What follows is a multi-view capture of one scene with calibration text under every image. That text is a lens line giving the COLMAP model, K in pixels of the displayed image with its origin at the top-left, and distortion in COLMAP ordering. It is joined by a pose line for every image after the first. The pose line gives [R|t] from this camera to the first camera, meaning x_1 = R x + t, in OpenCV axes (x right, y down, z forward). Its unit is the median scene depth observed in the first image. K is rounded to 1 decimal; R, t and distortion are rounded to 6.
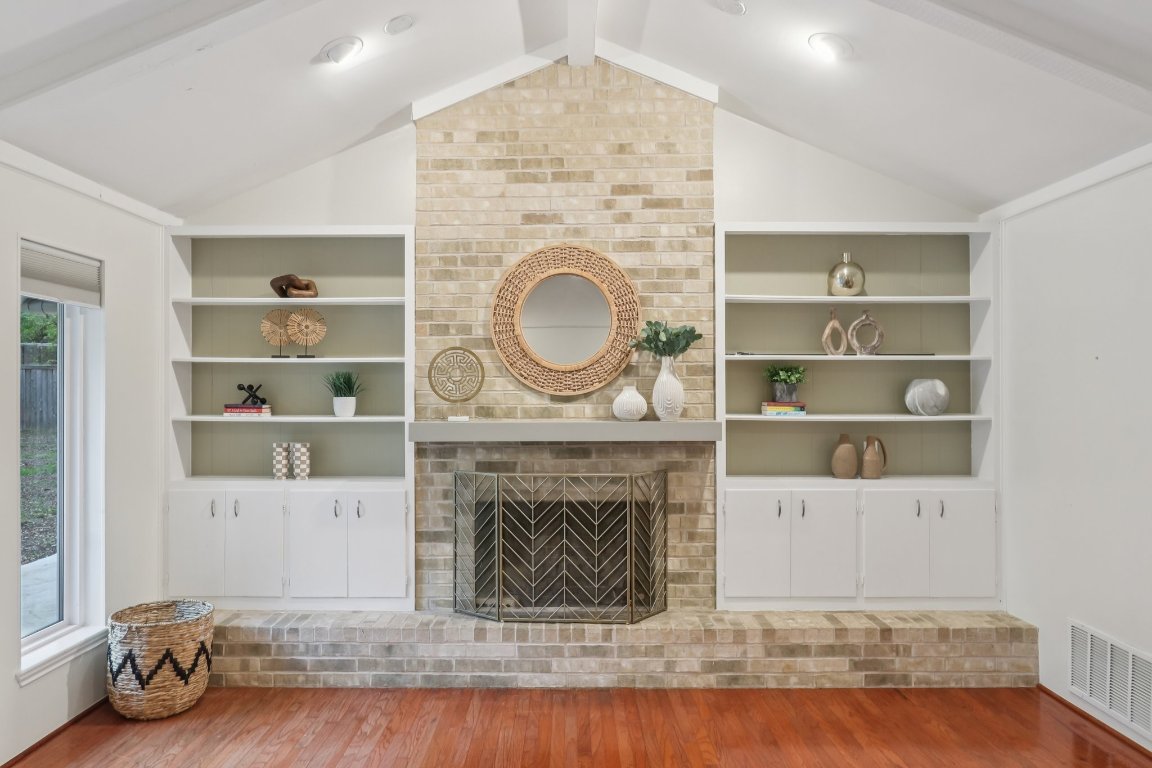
lens RADIAL K [[782.9, 0, 556.5], [0, 782.9, 382.4], [0, 0, 1]] dist [-0.009761, 0.006065]
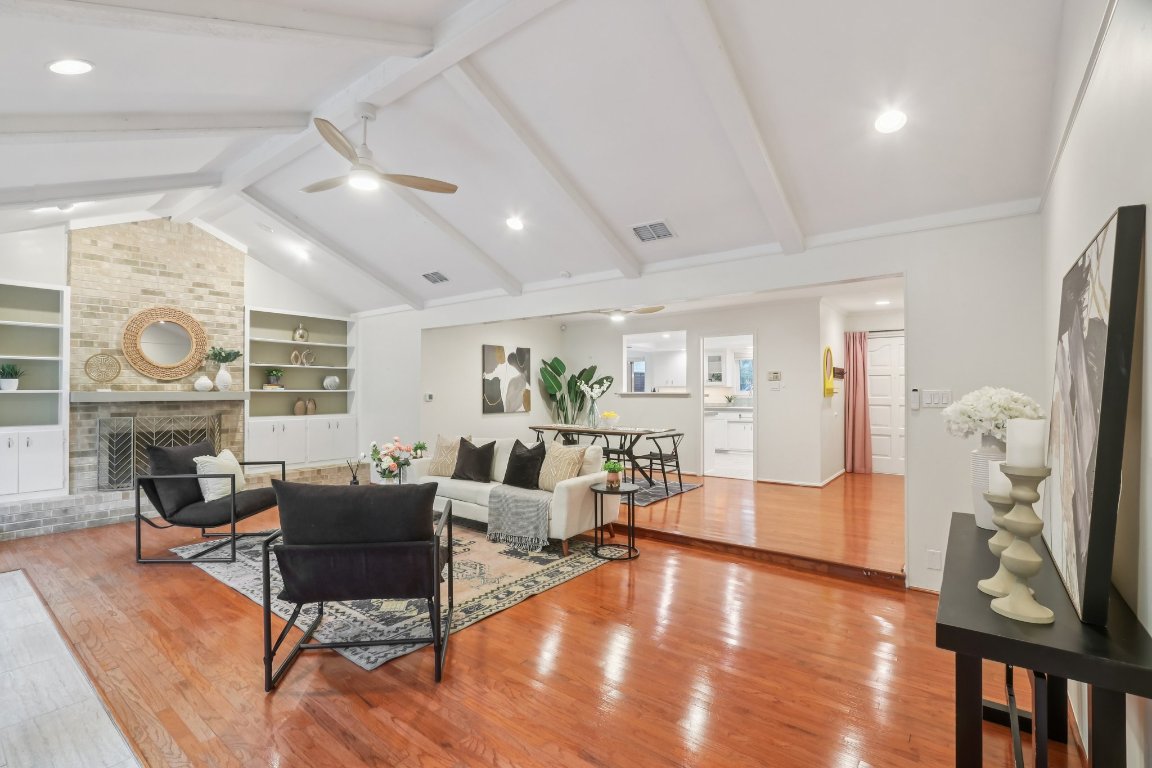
lens RADIAL K [[530.7, 0, 559.2], [0, 530.7, 385.0], [0, 0, 1]] dist [-0.015189, 0.001840]
pose [[0.614650, 0.008061, 0.788758, -0.447141], [-0.005140, 0.999967, -0.006214, 0.033706], [-0.788783, -0.000235, 0.614672, -0.674283]]
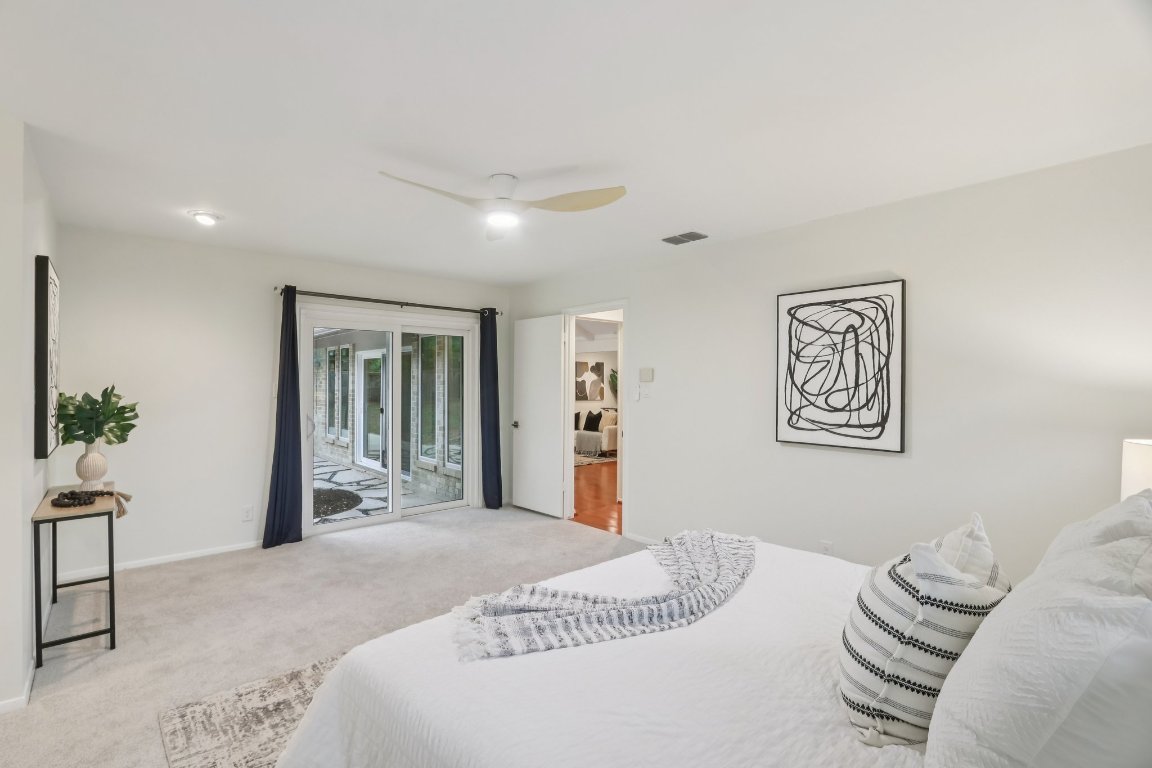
lens RADIAL K [[530.7, 0, 577.3], [0, 530.7, 383.1], [0, 0, 1]] dist [-0.015189, 0.001840]
pose [[0.728344, 0.004233, 0.685199, -1.385563], [-0.007287, 0.999972, 0.001568, 0.011056], [-0.685173, -0.006135, 0.728355, -1.713916]]
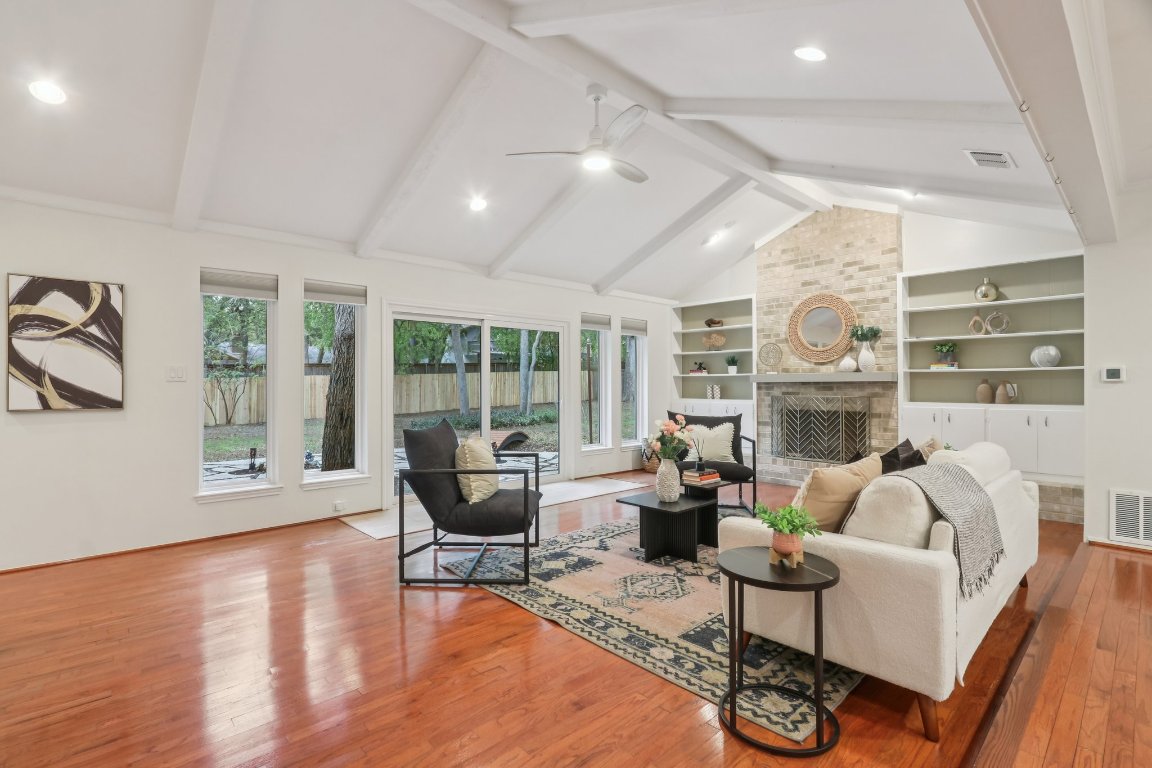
lens RADIAL K [[530.7, 0, 558.1], [0, 530.7, 384.3], [0, 0, 1]] dist [-0.015189, 0.001840]
pose [[0.672539, -0.002413, -0.740058, 0.614271], [0.002553, 0.999996, -0.000941, 0.078625], [0.740057, -0.001256, 0.672543, -0.549025]]
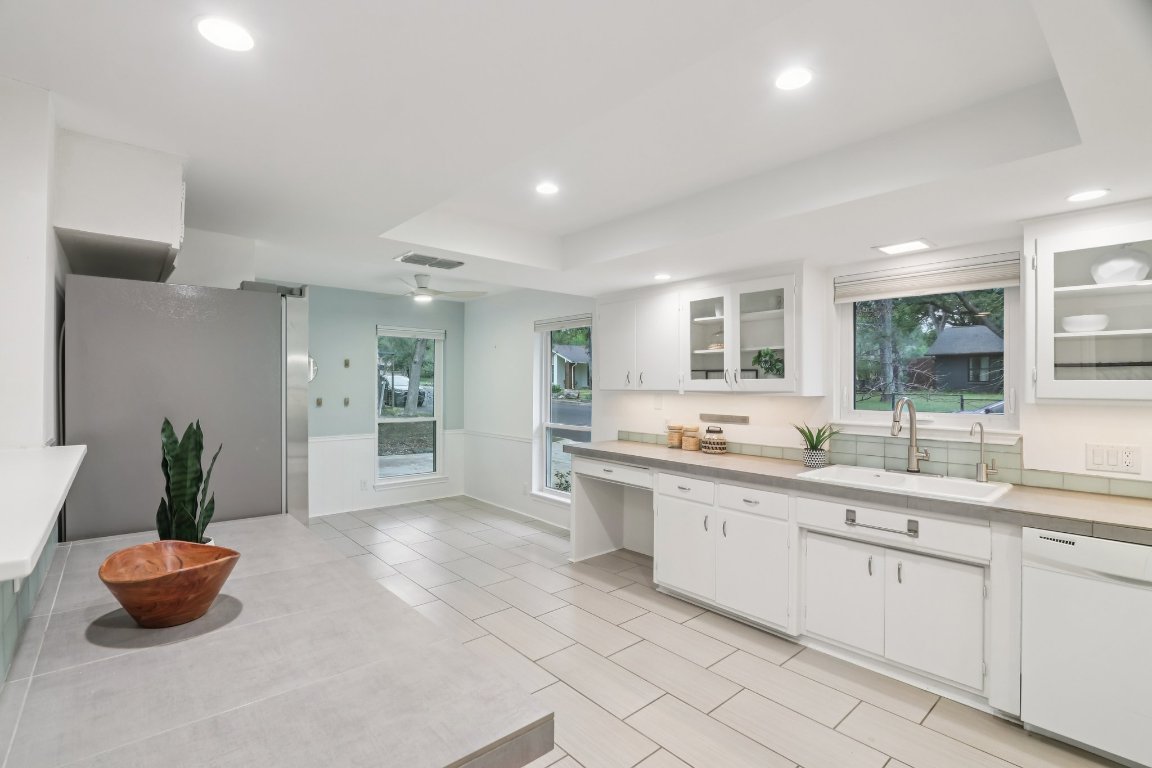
lens RADIAL K [[530.7, 0, 551.5], [0, 530.7, 385.9], [0, 0, 1]] dist [-0.015189, 0.001840]
pose [[0.767201, 0.000740, 0.641406, 1.323521], [-0.008809, 0.999917, 0.009384, 0.004904], [-0.641346, -0.012849, 0.767144, -0.080461]]
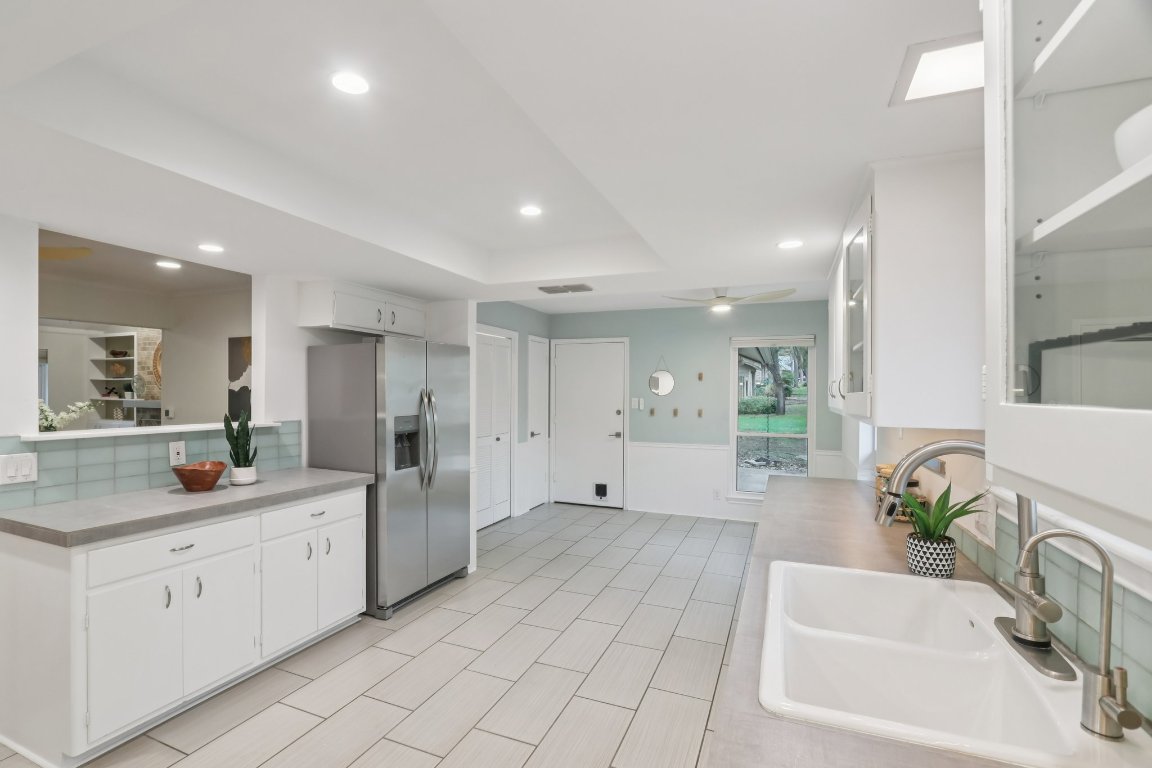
lens RADIAL K [[530.7, 0, 559.5], [0, 530.7, 390.4], [0, 0, 1]] dist [-0.015189, 0.001840]
pose [[0.923235, 0.005890, -0.384191, 1.974443], [-0.004390, 0.999979, 0.004782, -0.003574], [0.384211, -0.002728, 0.923241, -0.175907]]
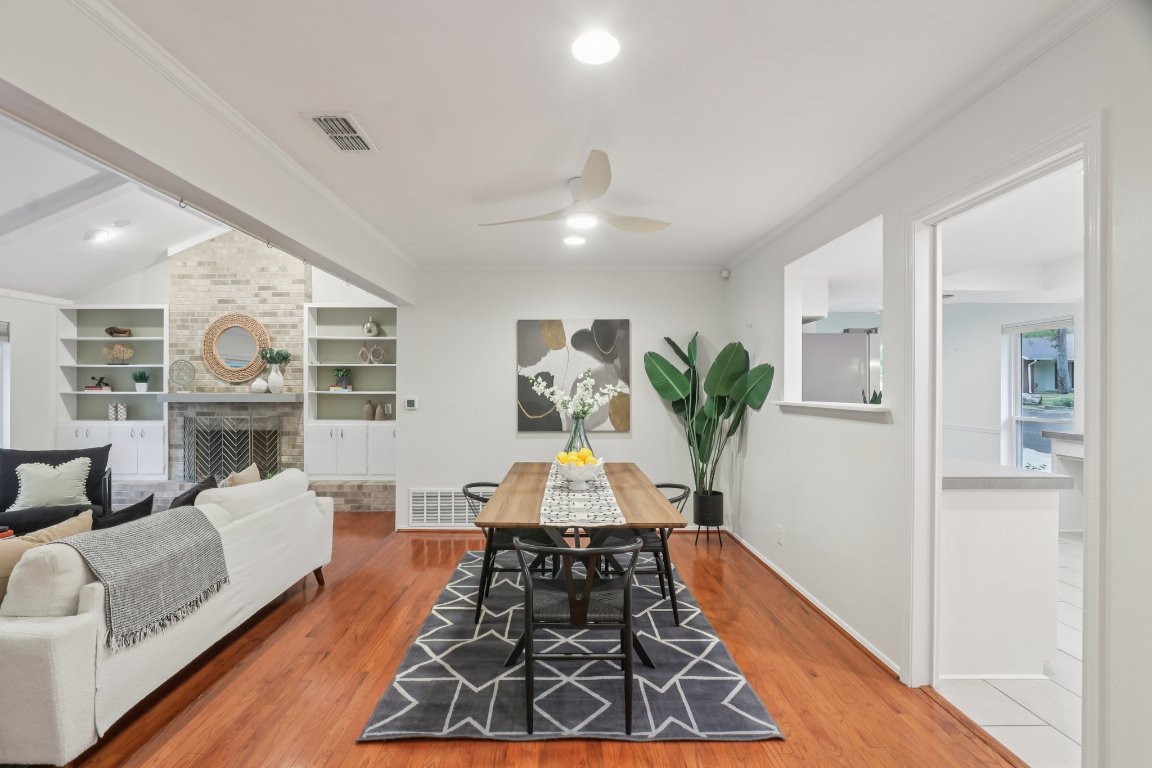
lens RADIAL K [[530.7, 0, 559.1], [0, 530.7, 381.8], [0, 0, 1]] dist [-0.015189, 0.001840]
pose [[0.999963, 0.000859, 0.008506, 0.900600], [-0.000830, 0.999994, -0.003310, 0.020044], [-0.008509, 0.003302, 0.999958, -0.484580]]
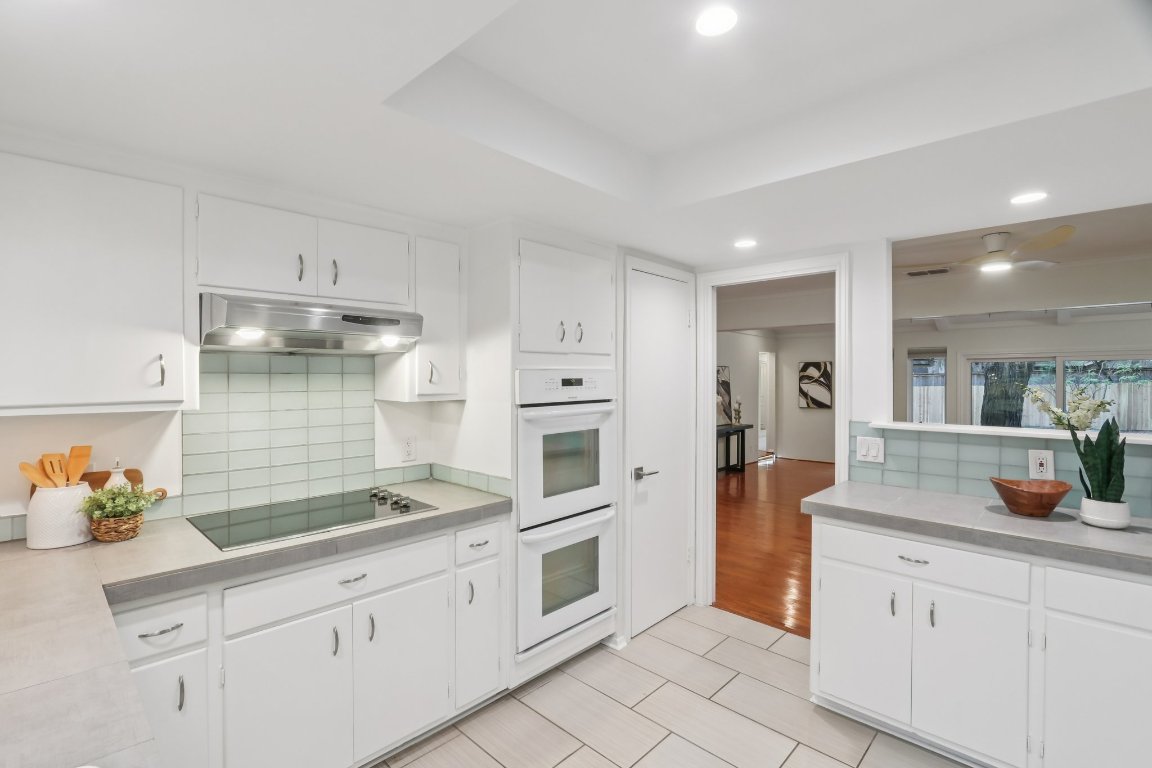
lens RADIAL K [[530.7, 0, 560.8], [0, 530.7, 380.9], [0, 0, 1]] dist [-0.015189, 0.001840]
pose [[-0.688538, -0.002017, -0.725197, 1.985001], [-0.002523, 0.999997, -0.000387, -0.001585], [0.725196, 0.001563, -0.688541, 0.243518]]
